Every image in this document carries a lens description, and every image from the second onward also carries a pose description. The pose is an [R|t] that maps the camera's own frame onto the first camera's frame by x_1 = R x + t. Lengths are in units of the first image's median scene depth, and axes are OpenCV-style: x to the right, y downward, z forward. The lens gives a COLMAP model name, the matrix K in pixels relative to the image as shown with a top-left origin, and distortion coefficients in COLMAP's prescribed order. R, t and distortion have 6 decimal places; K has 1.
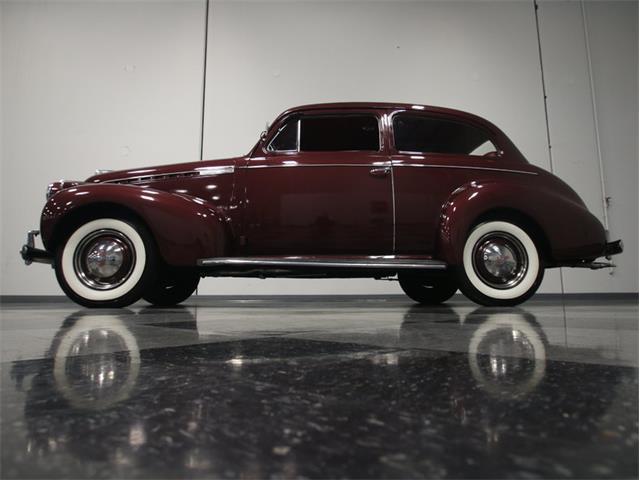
lens RADIAL K [[461.8, 0, 320.0], [0, 461.8, 240.0], [0, 0, 1]] dist [-0.022242, -0.001726]
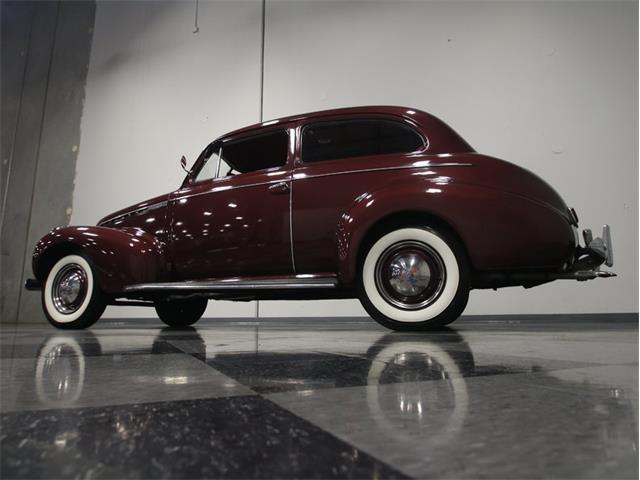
lens RADIAL K [[461.8, 0, 320.0], [0, 461.8, 240.0], [0, 0, 1]] dist [-0.022242, -0.001726]
pose [[0.899753, -0.075653, -0.429792, 0.605003], [0.056556, 0.996768, -0.057055, 0.018769], [0.432720, 0.027028, 0.901123, 0.174516]]
